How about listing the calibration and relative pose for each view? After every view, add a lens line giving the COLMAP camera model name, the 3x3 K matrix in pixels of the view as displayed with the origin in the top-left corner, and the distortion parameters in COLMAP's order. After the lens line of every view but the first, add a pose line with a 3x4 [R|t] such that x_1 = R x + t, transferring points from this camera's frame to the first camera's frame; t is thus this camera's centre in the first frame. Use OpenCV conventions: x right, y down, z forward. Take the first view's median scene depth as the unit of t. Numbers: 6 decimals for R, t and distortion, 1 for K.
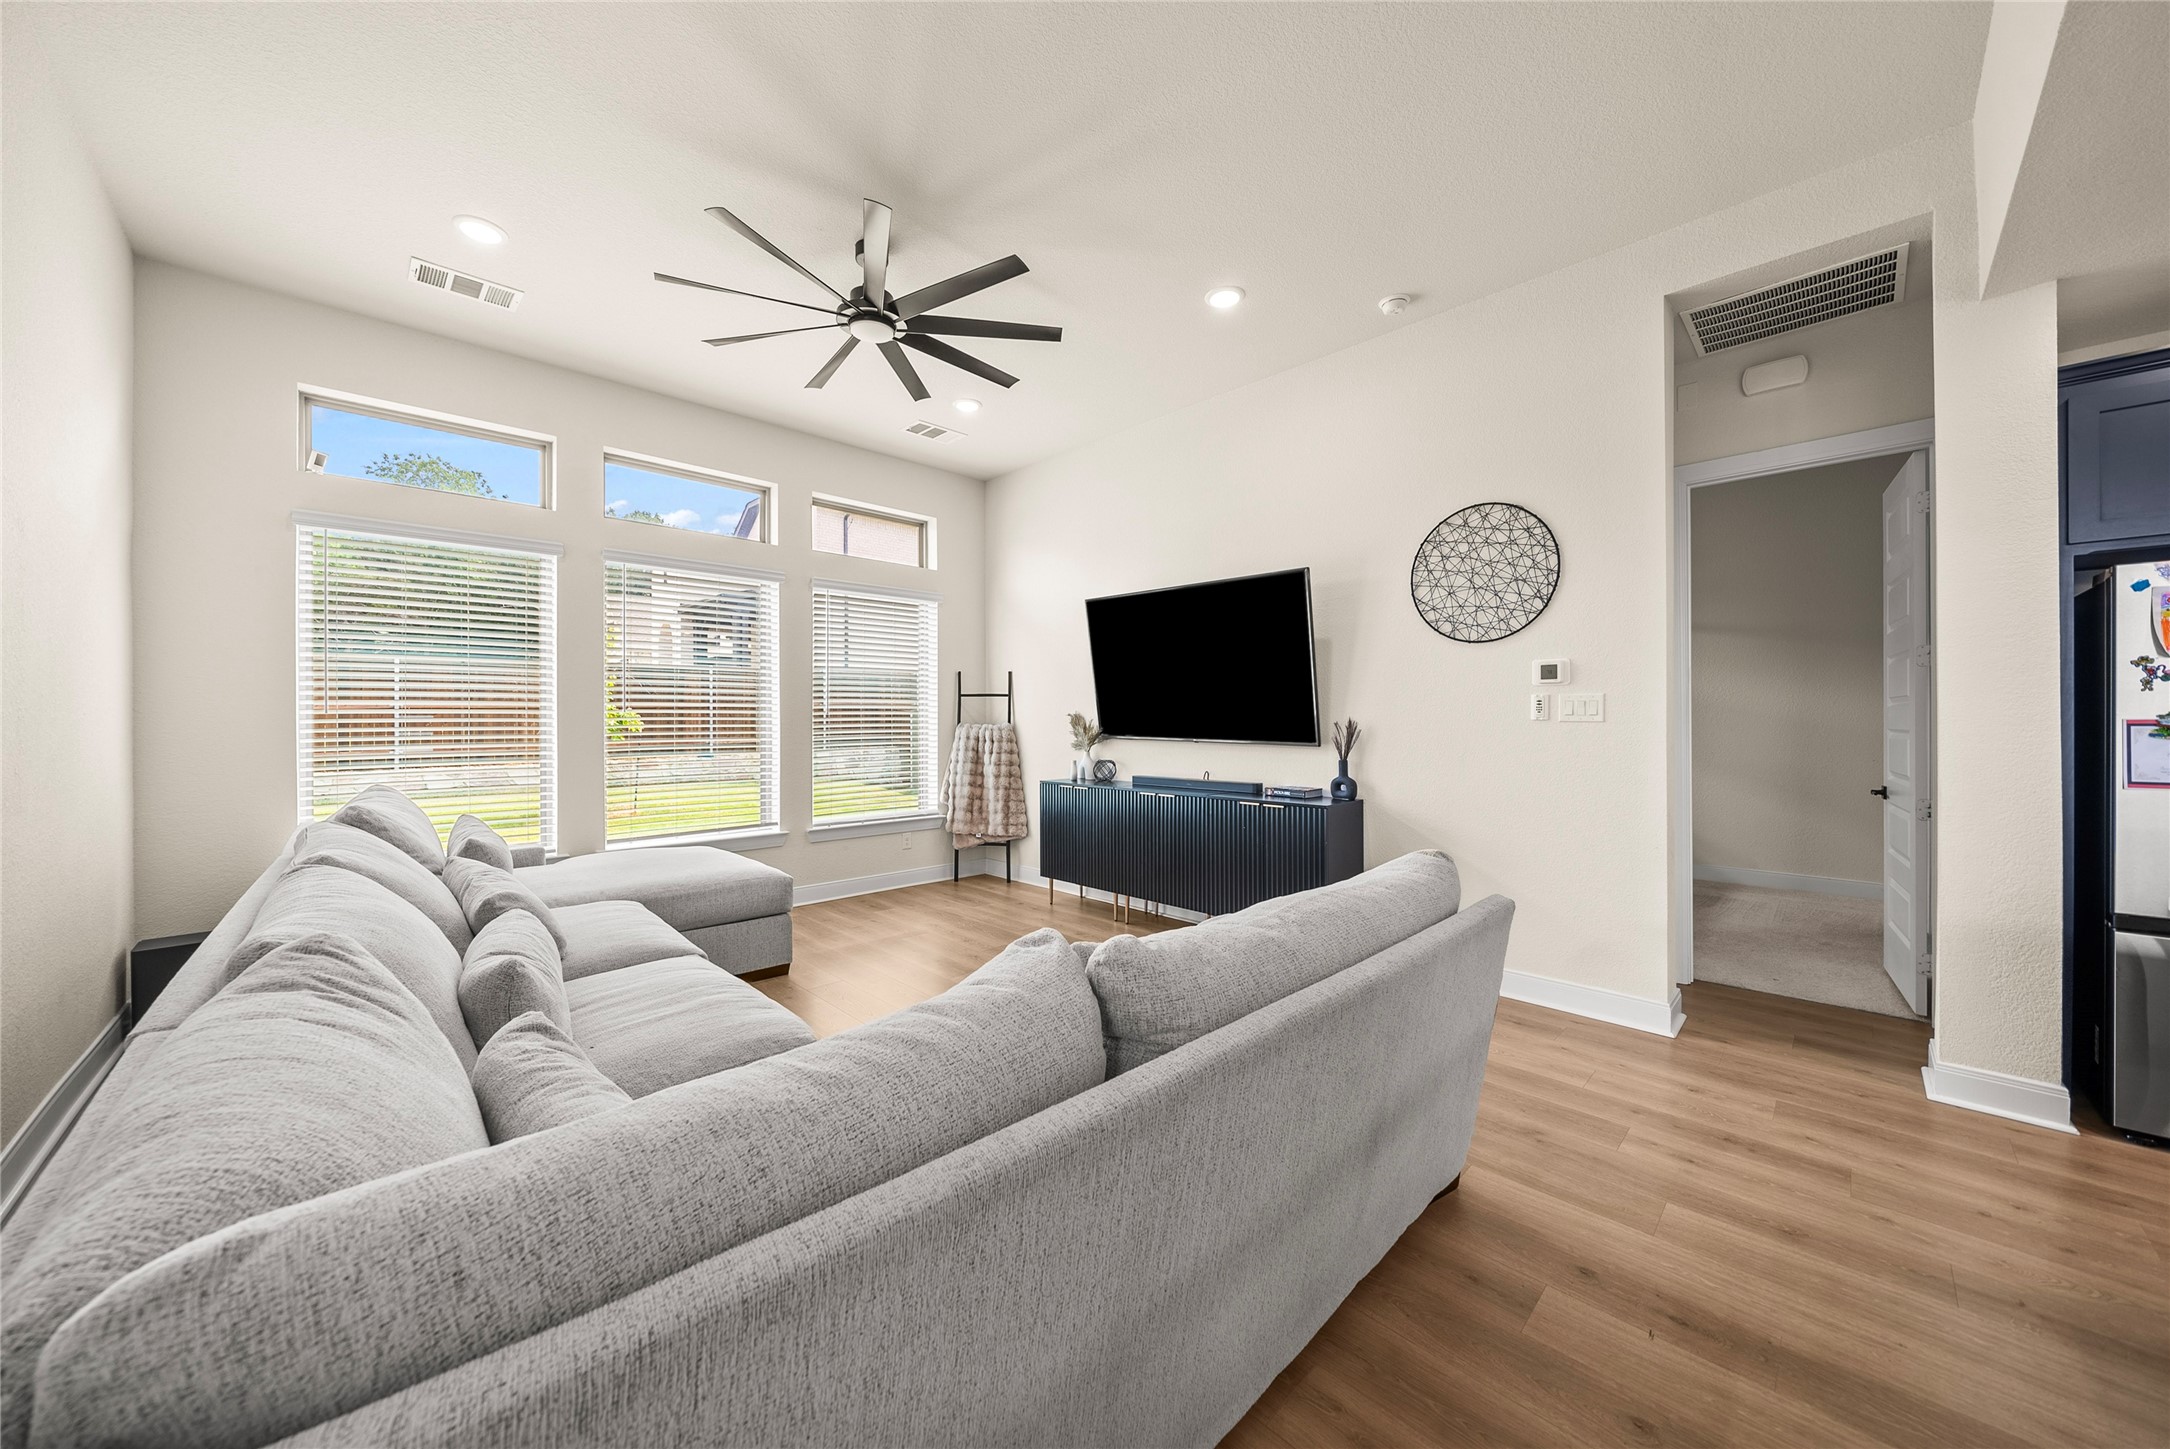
lens RADIAL K [[758.9, 0, 1085.6], [0, 758.9, 722.2], [0, 0, 1]] dist [-0.005692, -0.000053]
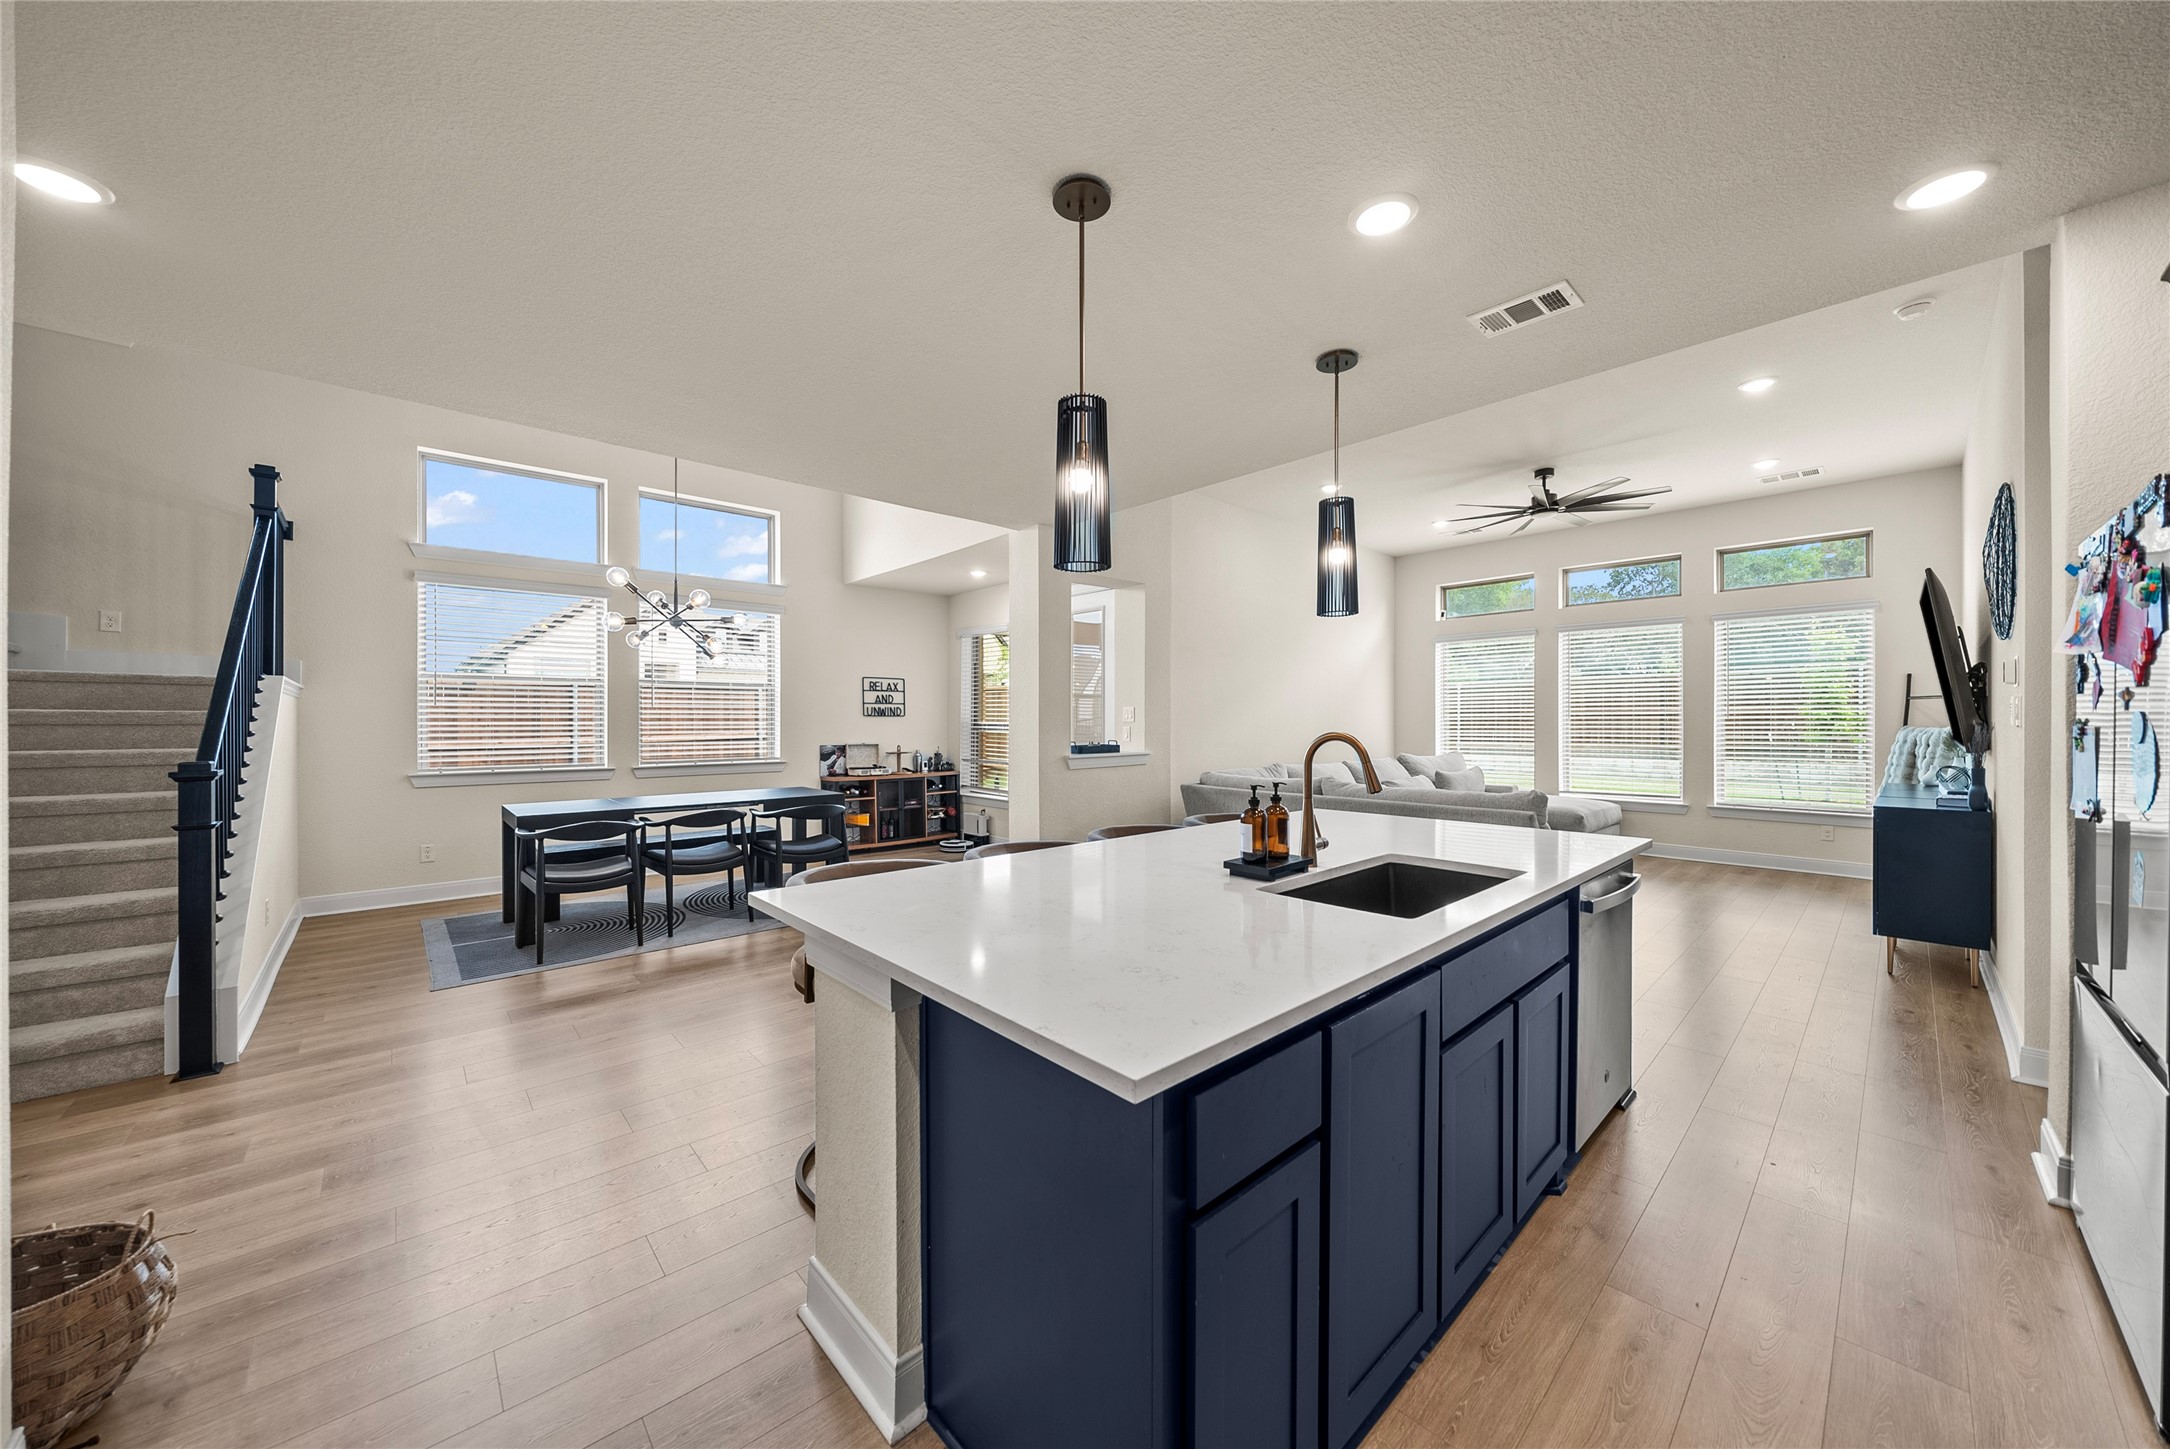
lens RADIAL K [[755.3, 0, 1084.8], [0, 755.3, 720.7], [0, 0, 1]] dist [-0.007052, 0.000190]
pose [[-0.035961, 0.000337, -0.999353, 1.275194], [-0.003274, 0.999995, 0.000455, -0.004825], [0.999348, 0.003288, -0.035959, -0.050433]]
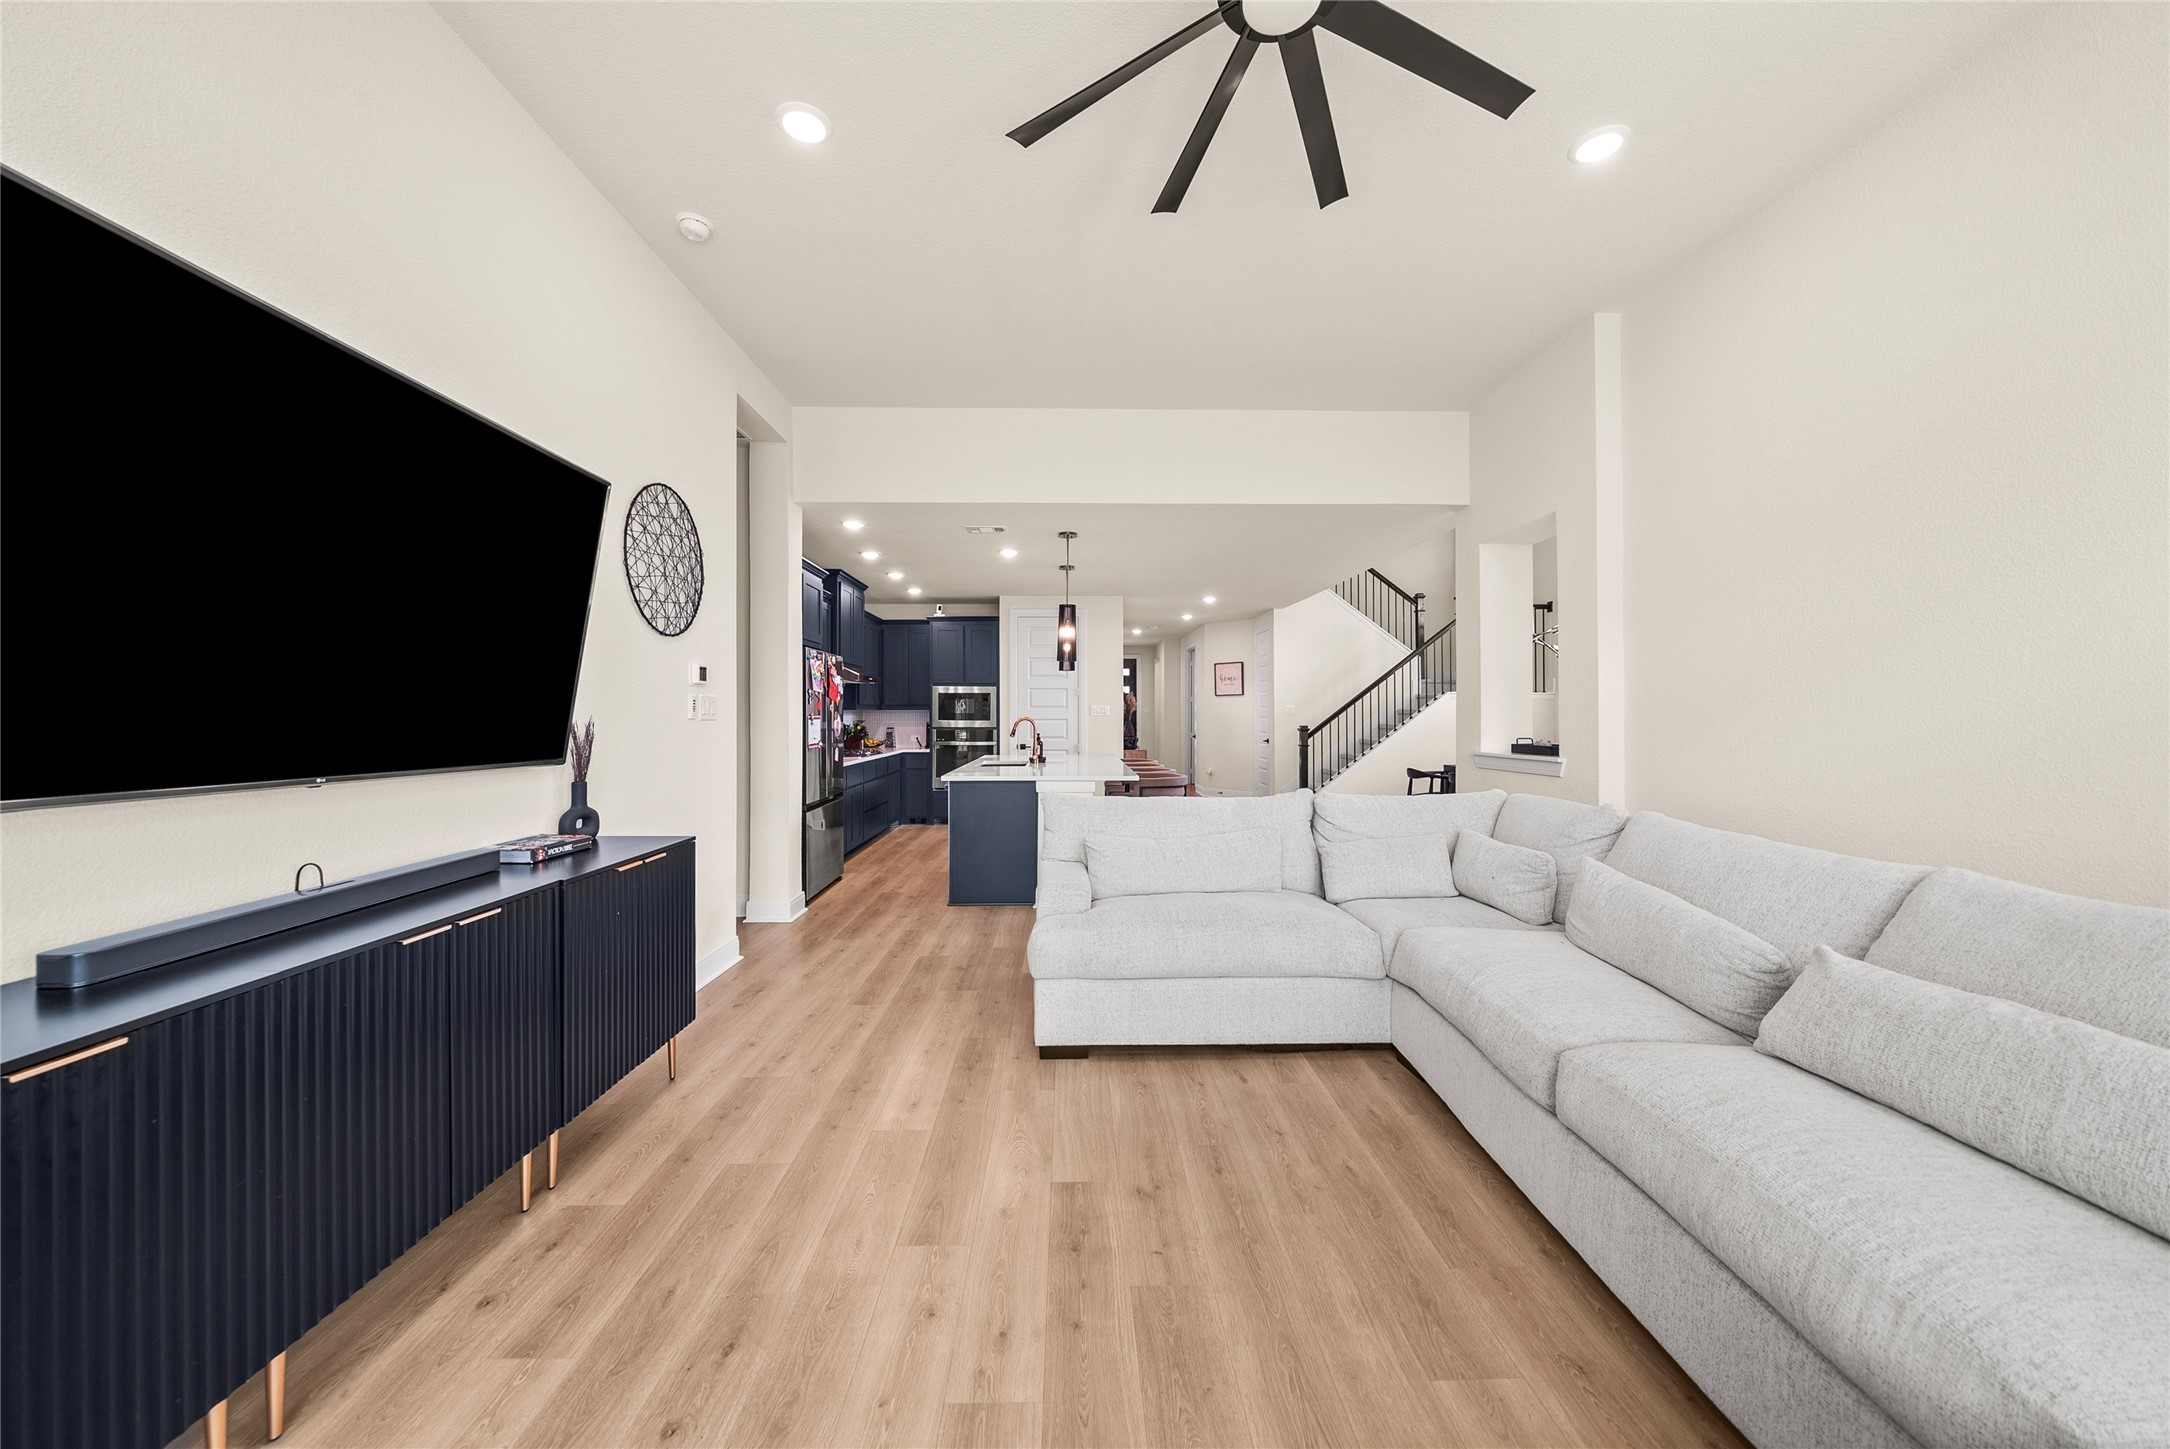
lens RADIAL K [[759.2, 0, 1083.3], [0, 759.2, 703.4], [0, 0, 1]] dist [-0.002937, -0.000205]
pose [[-0.728549, 0.011283, 0.684901, -0.426867], [0.005363, 0.999928, -0.010769, -0.008069], [-0.684972, -0.004173, -0.728557, 1.171978]]
